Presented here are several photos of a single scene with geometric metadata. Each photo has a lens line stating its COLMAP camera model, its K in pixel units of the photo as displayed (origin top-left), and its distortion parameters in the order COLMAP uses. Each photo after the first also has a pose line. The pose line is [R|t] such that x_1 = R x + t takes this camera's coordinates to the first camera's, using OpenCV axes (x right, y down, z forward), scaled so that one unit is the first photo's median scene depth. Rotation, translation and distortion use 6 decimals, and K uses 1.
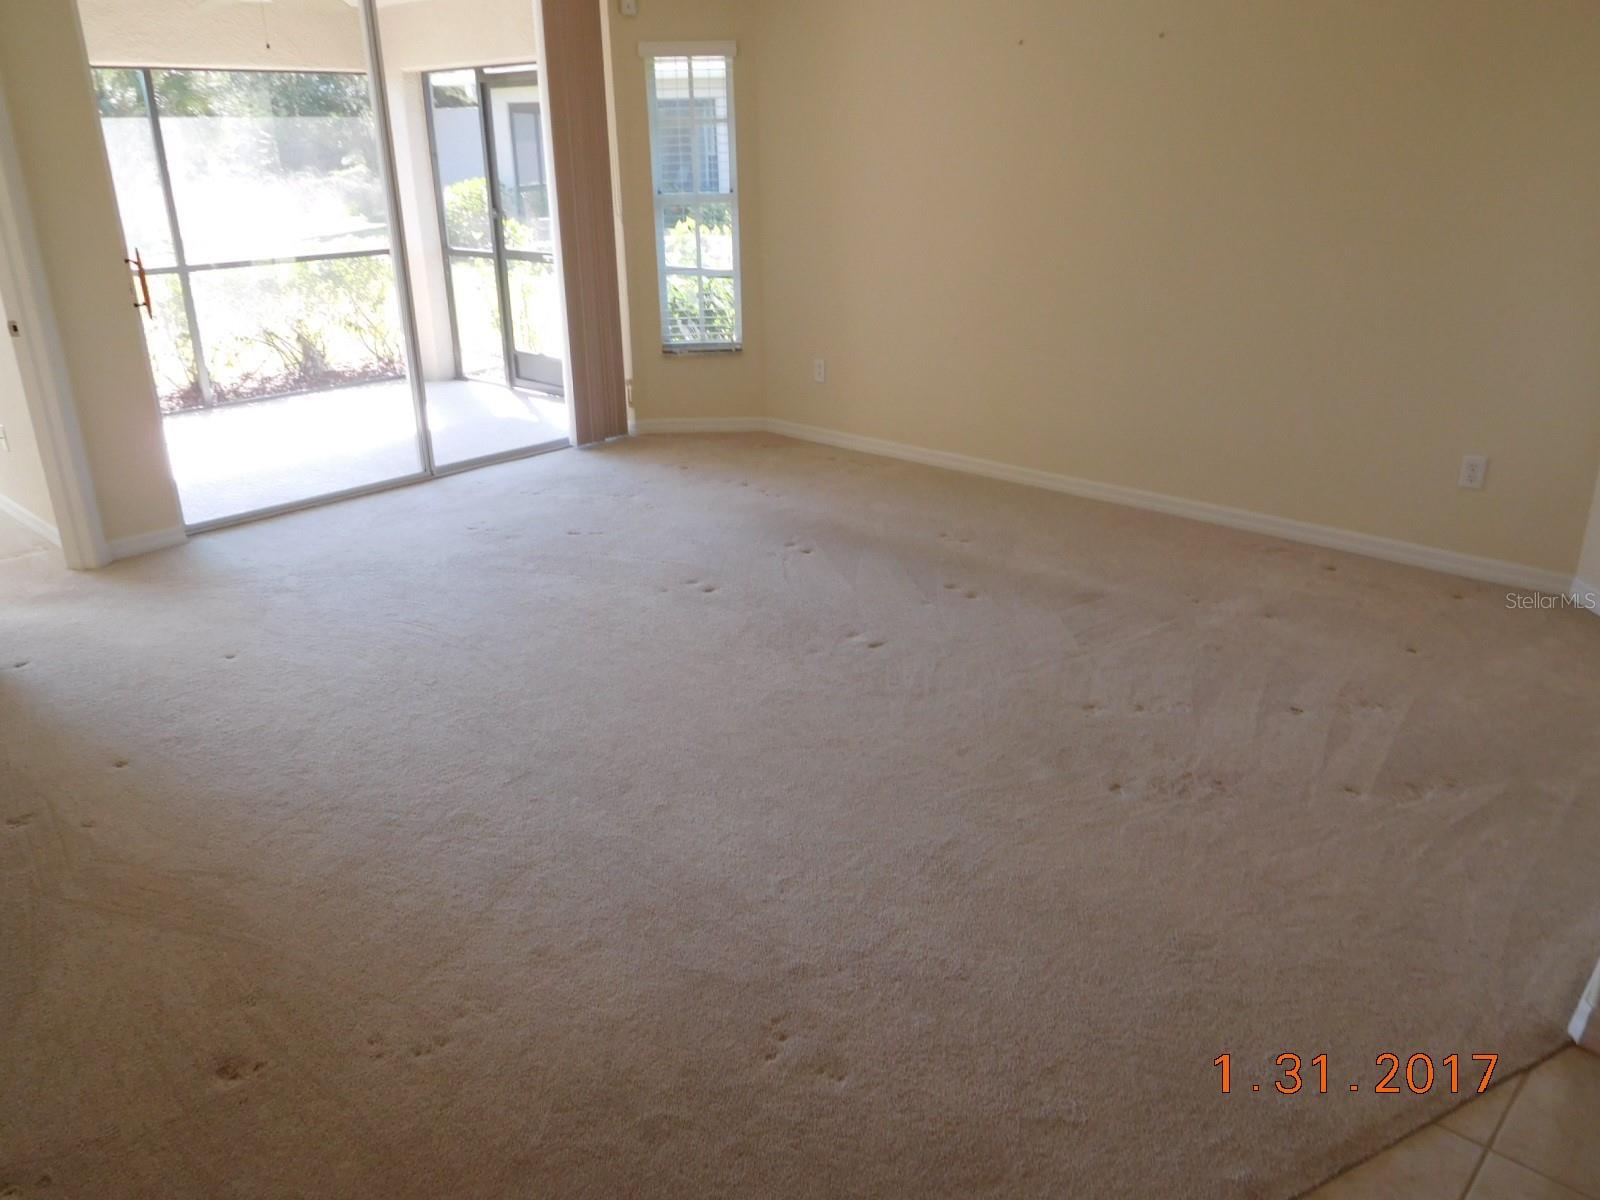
lens RADIAL K [[1198.3, 0, 800.0], [0, 1198.3, 600.0], [0, 0, 1]] dist [-0.011407, -0.001445]
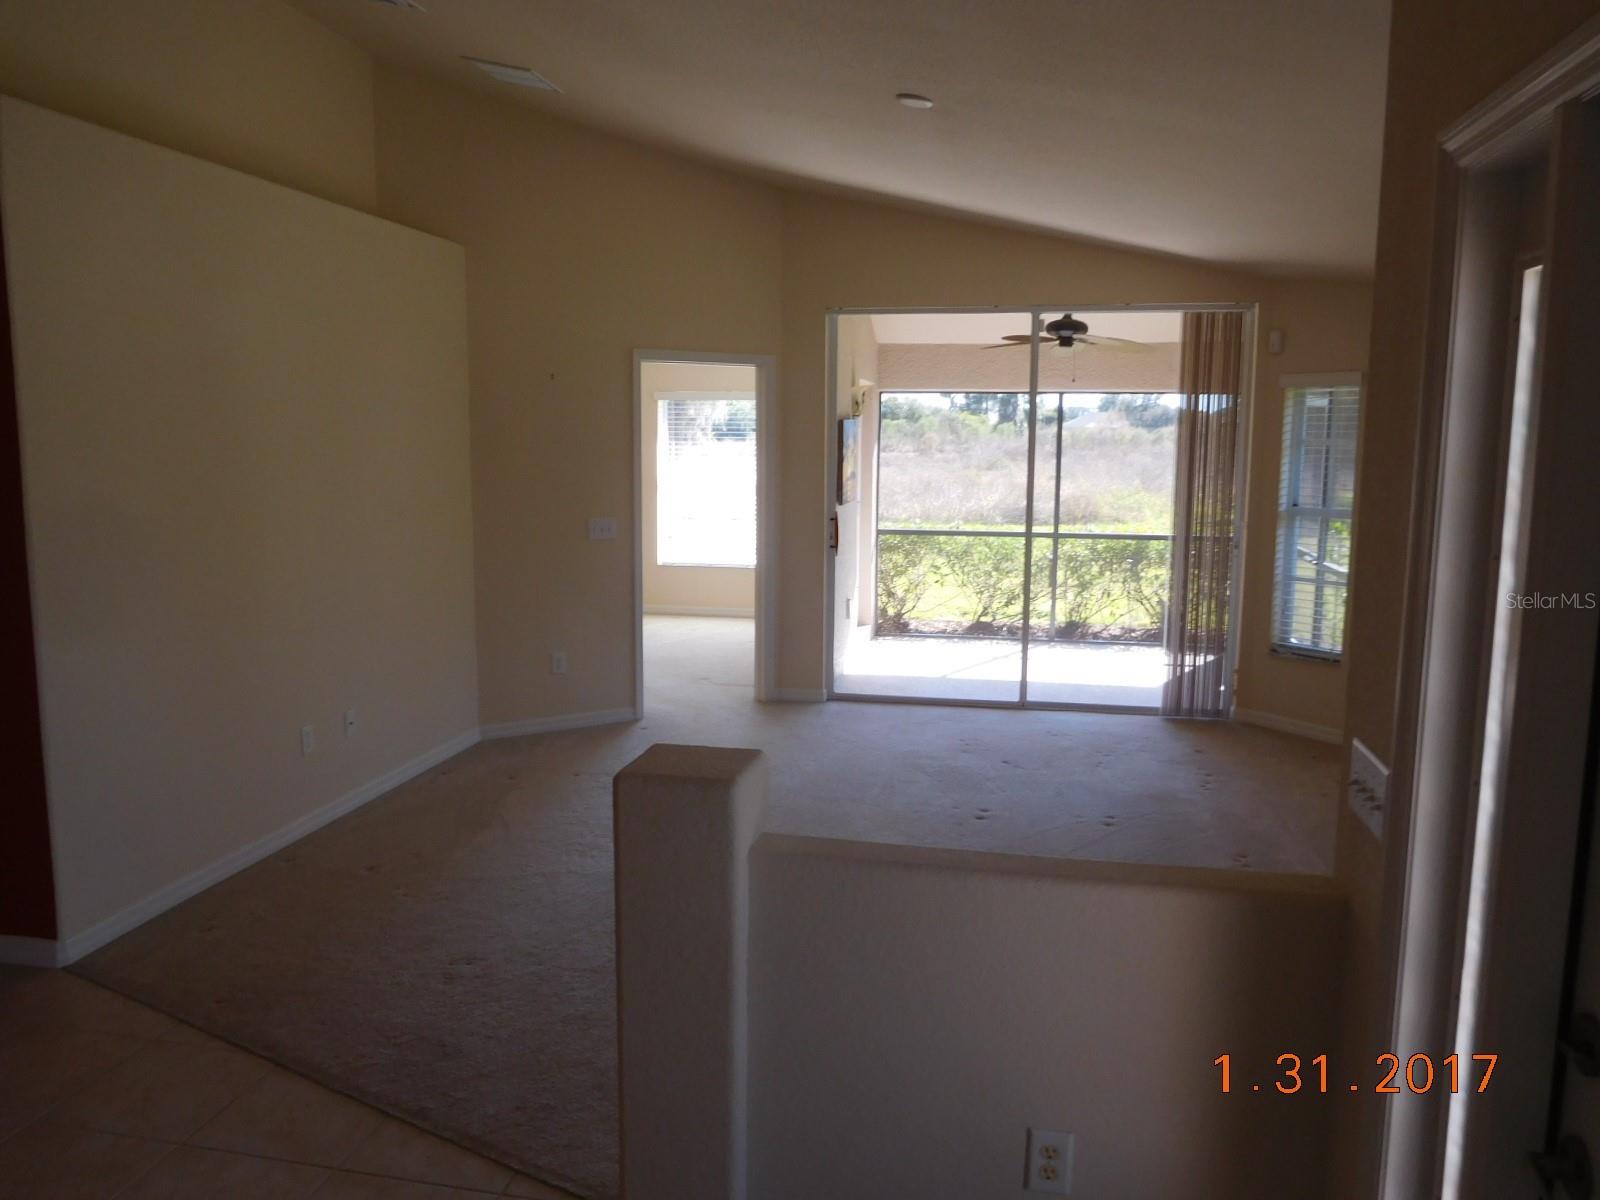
lens RADIAL K [[1198.3, 0, 800.0], [0, 1198.3, 600.0], [0, 0, 1]] dist [-0.011407, -0.001445]
pose [[0.523945, 0.133826, -0.841173, 0.604437], [-0.318987, 0.946538, -0.048100, -0.074774], [0.789765, 0.293525, 0.538623, 0.112098]]
